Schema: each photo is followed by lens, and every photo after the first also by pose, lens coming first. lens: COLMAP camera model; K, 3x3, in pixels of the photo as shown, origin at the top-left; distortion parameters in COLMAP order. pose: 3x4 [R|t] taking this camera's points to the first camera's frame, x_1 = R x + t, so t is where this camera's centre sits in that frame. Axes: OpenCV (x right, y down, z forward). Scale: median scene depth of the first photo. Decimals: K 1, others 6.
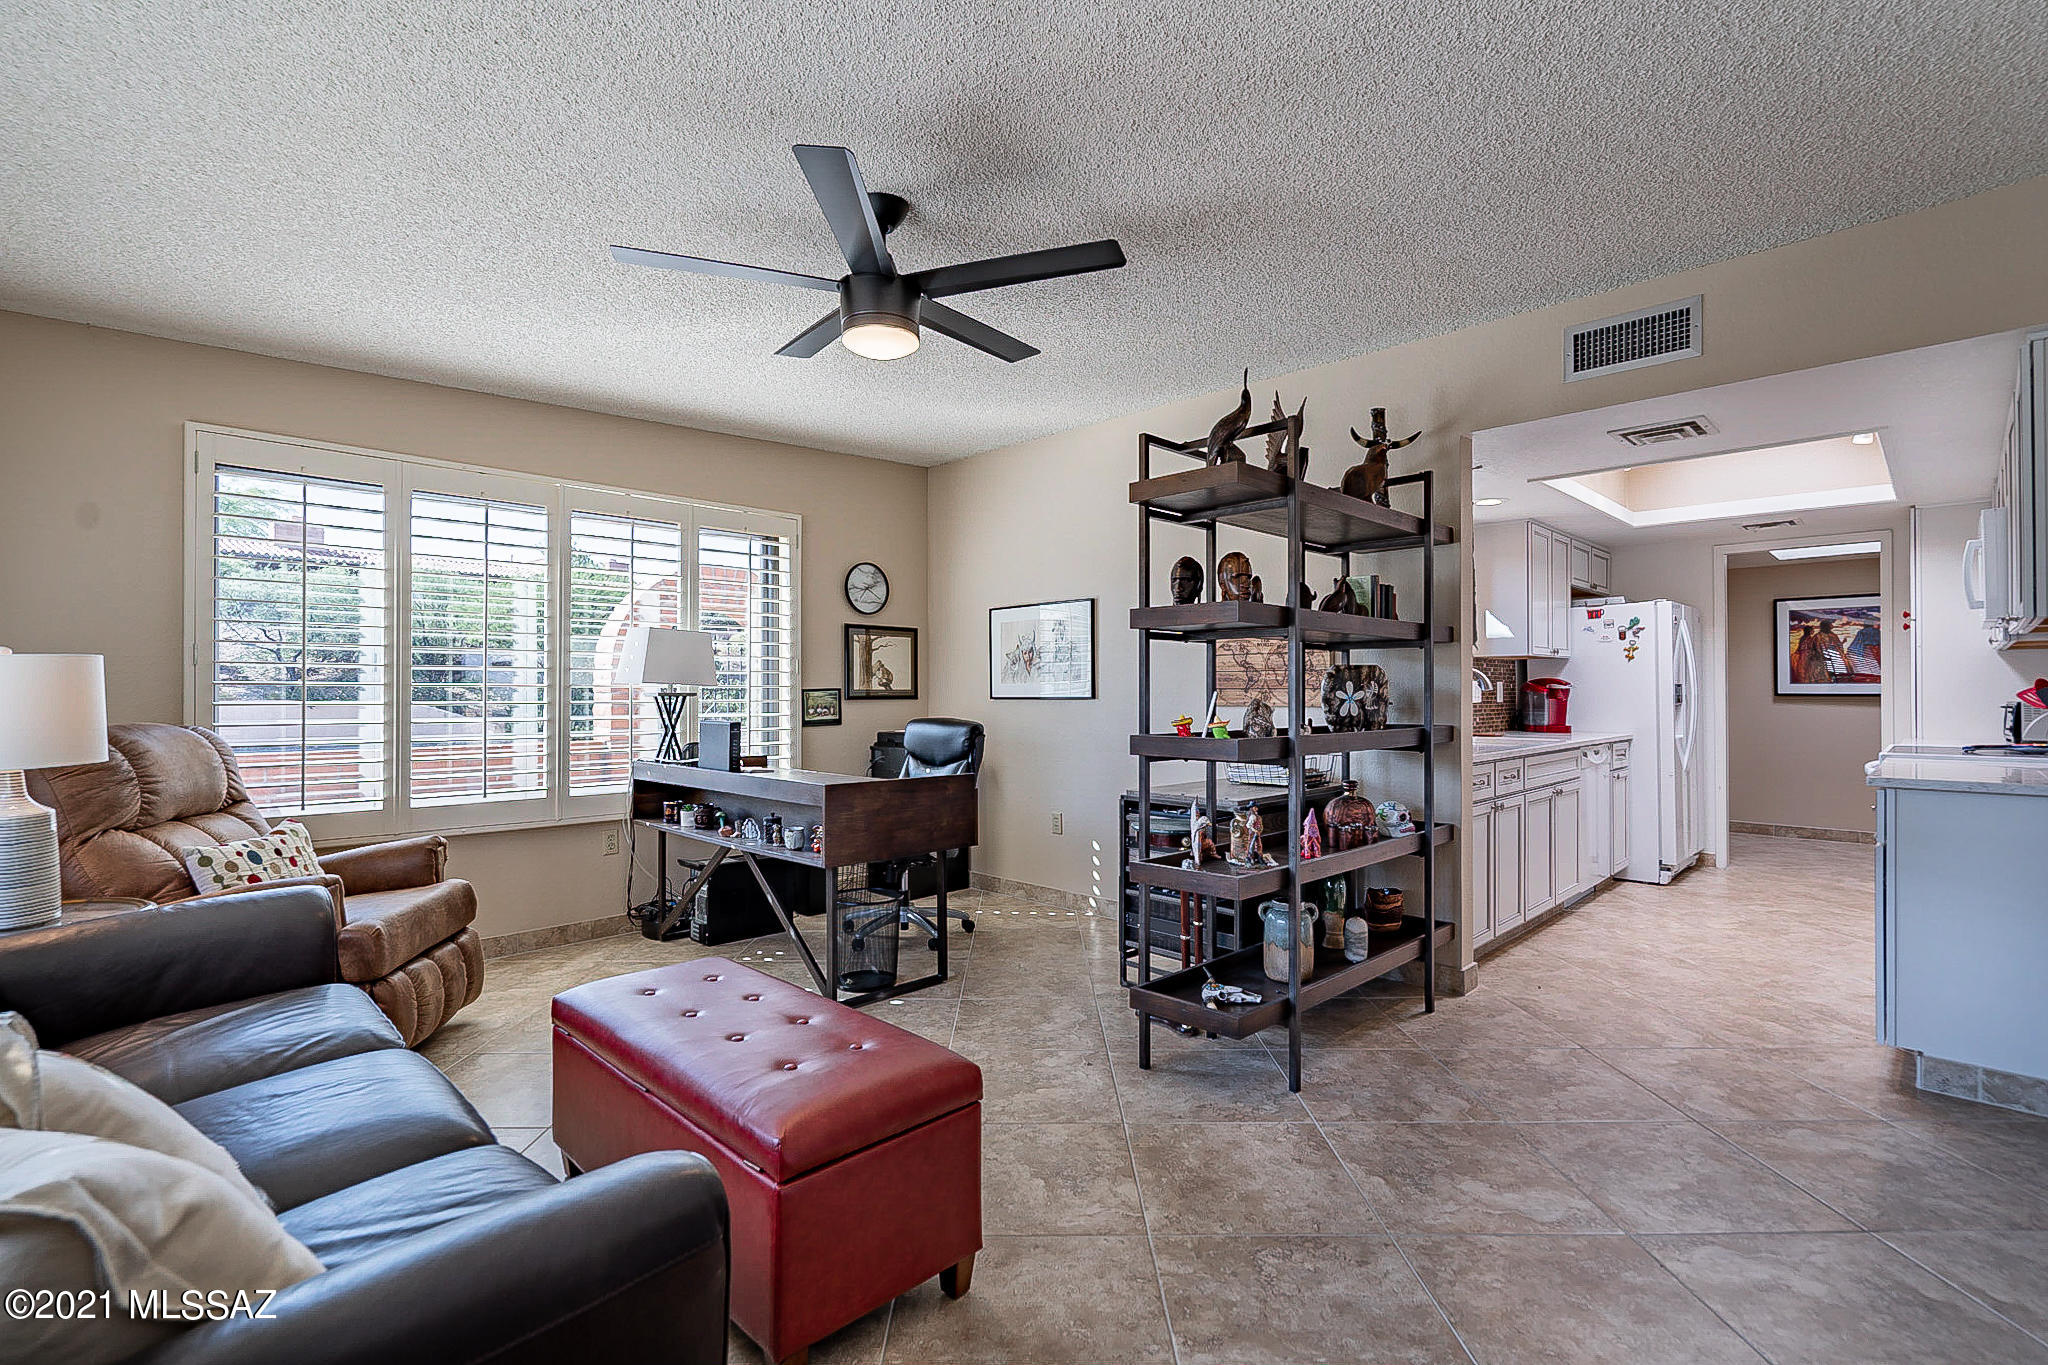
lens RADIAL K [[934.0, 0, 1034.3], [0, 934.0, 686.3], [0, 0, 1]] dist [-0.000881, -0.000135]
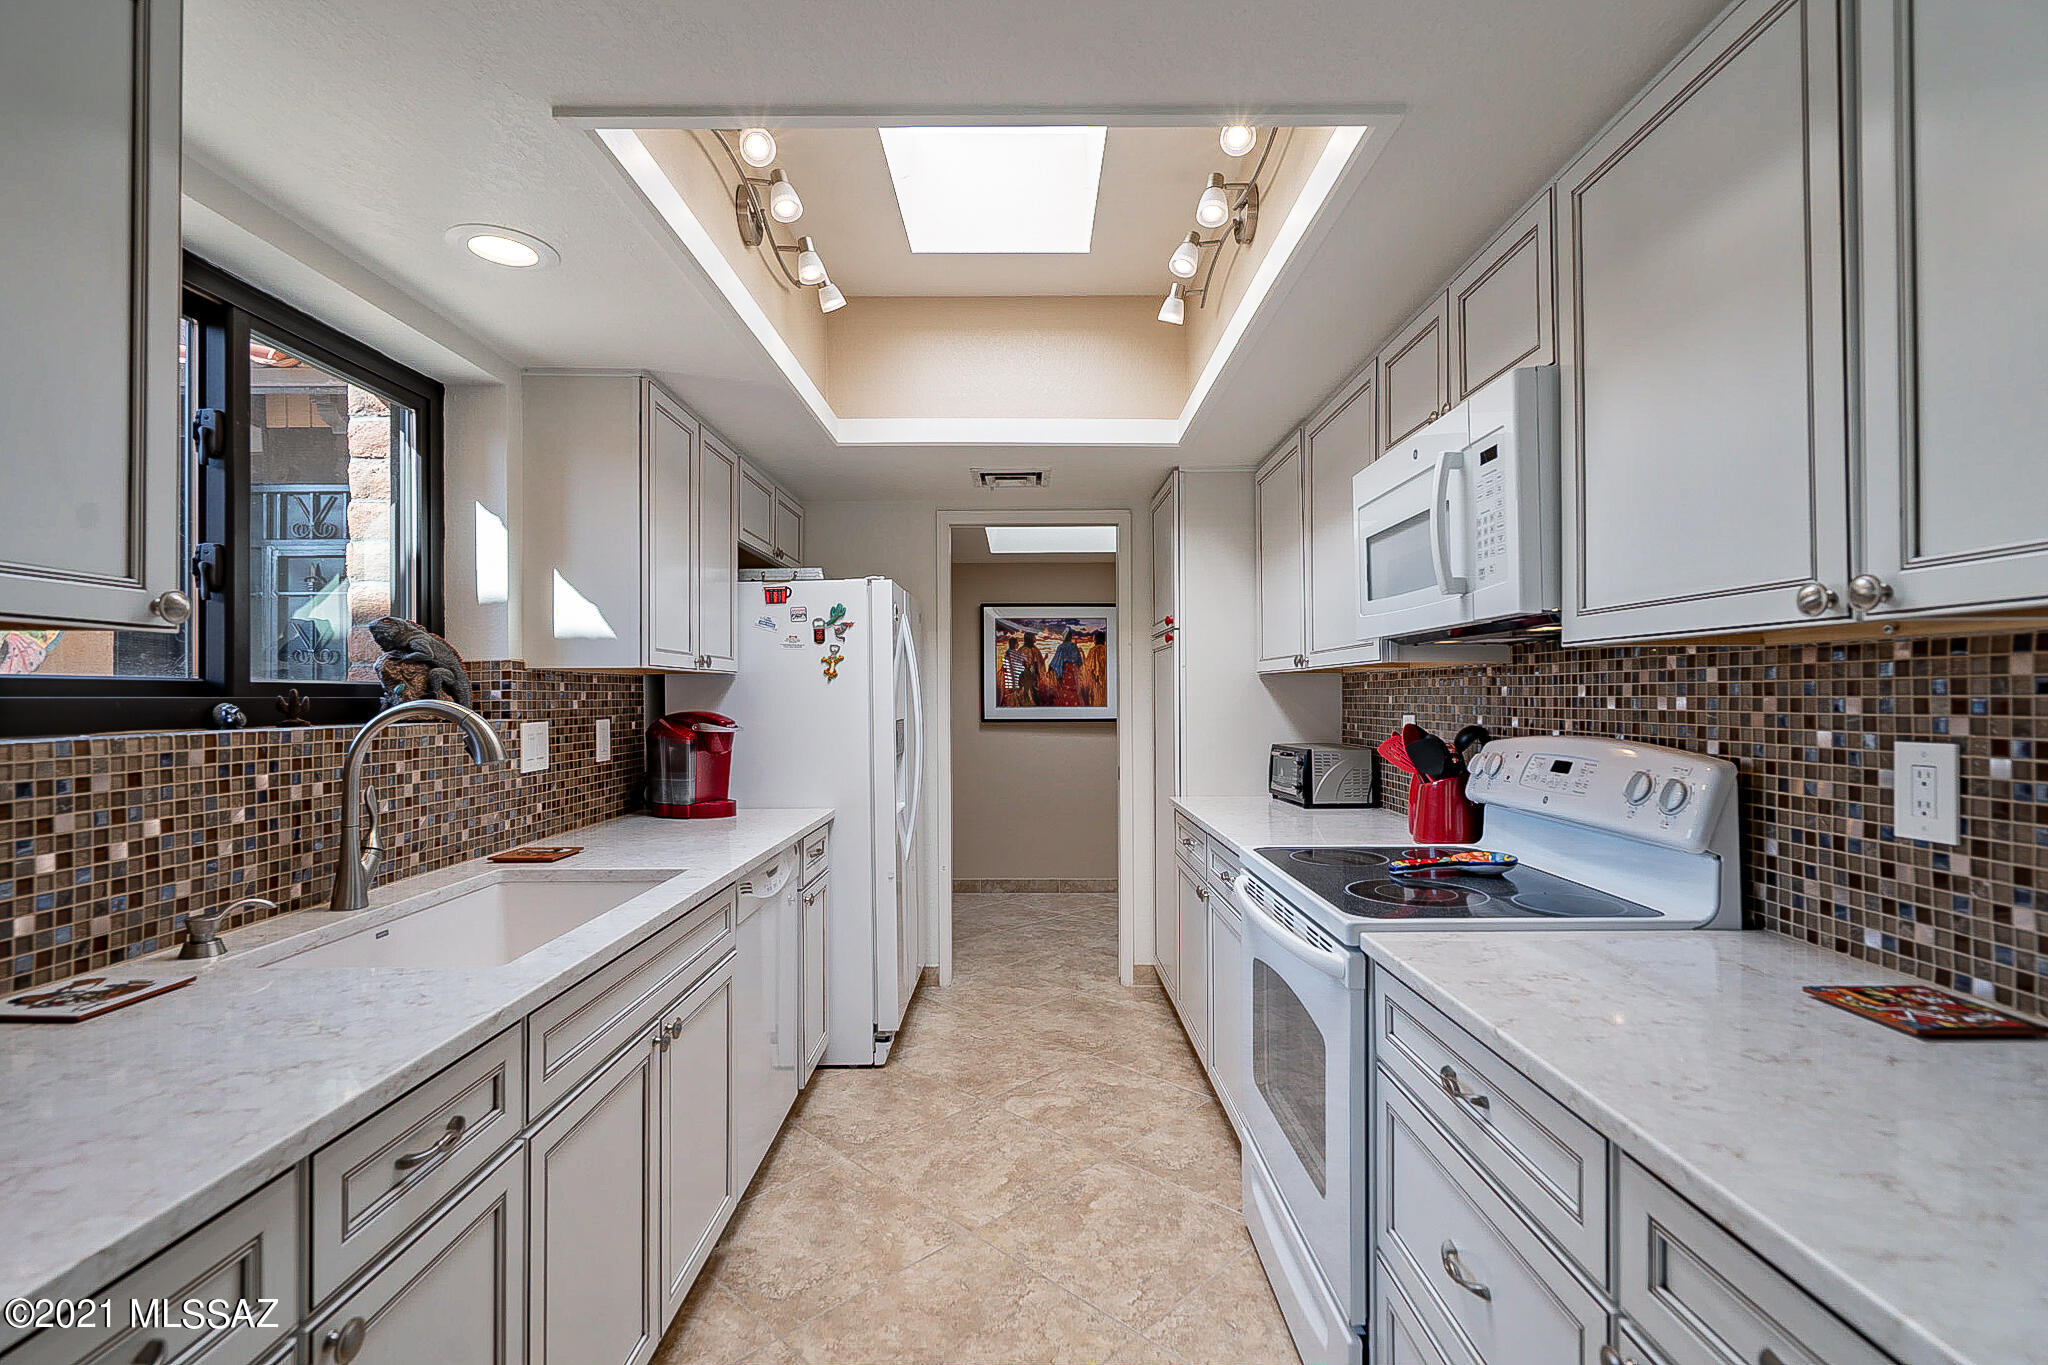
lens RADIAL K [[934.0, 0, 1028.9], [0, 934.0, 686.7], [0, 0, 1]] dist [-0.000881, -0.000135]
pose [[0.710897, 0.004919, 0.703279, 0.316671], [0.000037, 0.999975, -0.007031, -0.019247], [-0.703296, 0.005024, 0.710879, 0.499424]]
